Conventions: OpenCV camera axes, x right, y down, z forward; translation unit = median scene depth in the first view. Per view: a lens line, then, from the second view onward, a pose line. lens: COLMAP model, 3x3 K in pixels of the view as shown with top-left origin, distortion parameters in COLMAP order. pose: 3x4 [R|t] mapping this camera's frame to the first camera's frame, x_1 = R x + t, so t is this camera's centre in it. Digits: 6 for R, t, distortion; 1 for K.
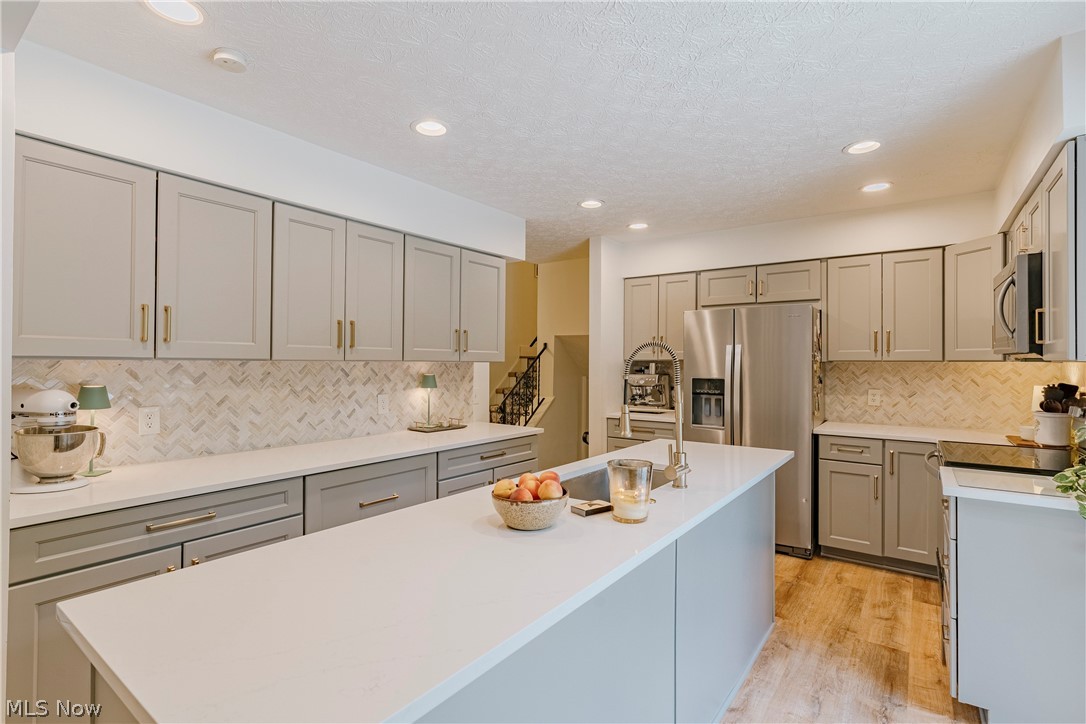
lens RADIAL K [[512.3, 0, 535.8], [0, 512.3, 361.9], [0, 0, 1]] dist [-0.002870, -0.000114]
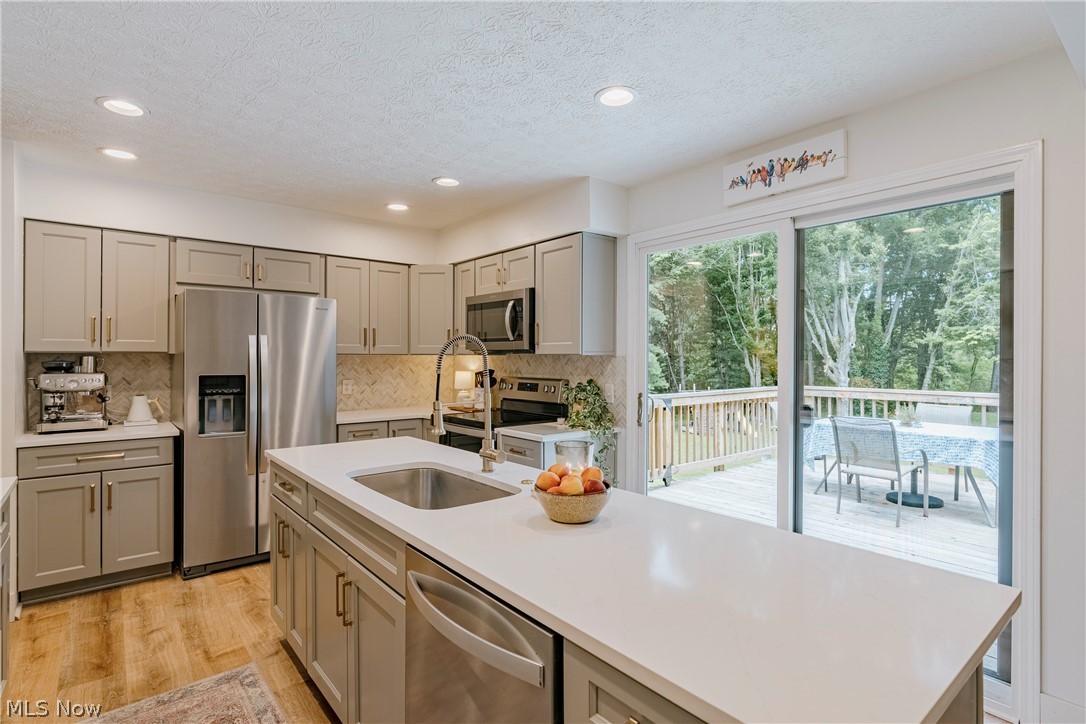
lens RADIAL K [[558.8, 0, 545.6], [0, 558.8, 357.9], [0, 0, 1]] dist [-0.014455, -0.001643]
pose [[0.226206, -0.005515, 0.974064, -0.509306], [-0.002710, 0.999977, 0.006291, -0.003099], [-0.974076, -0.004063, 0.226186, 0.373479]]
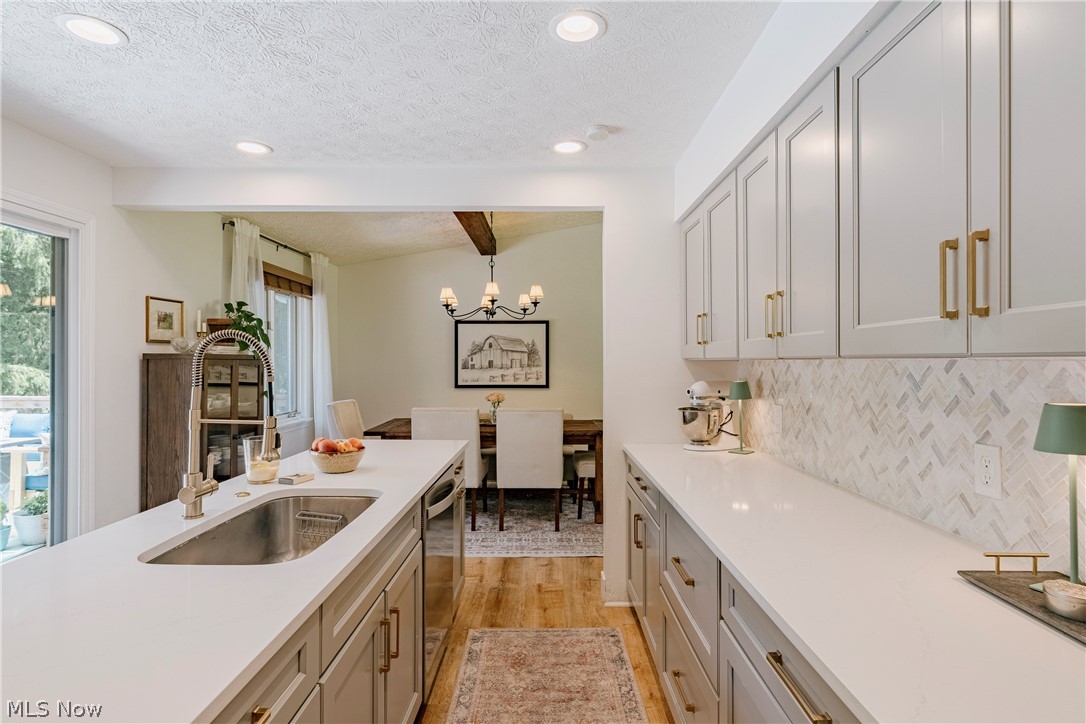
lens RADIAL K [[558.8, 0, 540.8], [0, 558.8, 362.4], [0, 0, 1]] dist [-0.014455, -0.001643]
pose [[-0.810043, -0.001787, -0.586368, 0.209708], [-0.000158, 0.999996, -0.002829, 0.003640], [0.586371, -0.002199, -0.810040, 1.164900]]
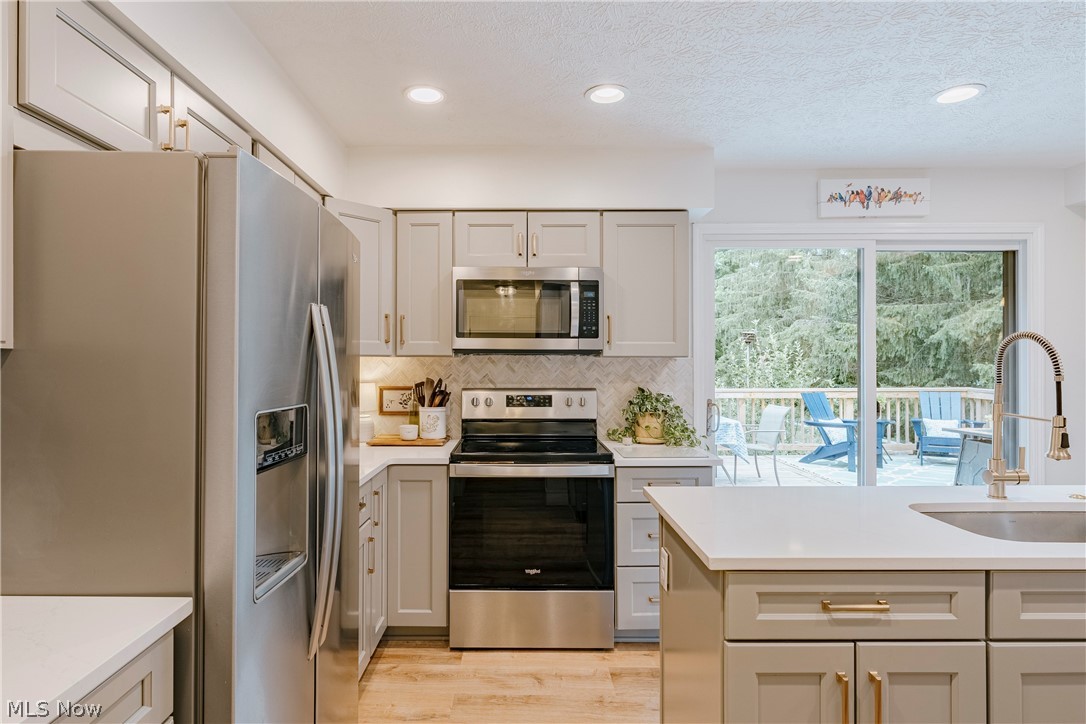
lens RADIAL K [[558.8, 0, 544.0], [0, 558.8, 358.7], [0, 0, 1]] dist [-0.014455, -0.001643]
pose [[-0.602914, -0.001368, 0.797805, -0.009894], [-0.005878, 0.999979, -0.002727, 0.003543], [-0.797785, -0.006333, -0.602909, 1.292832]]
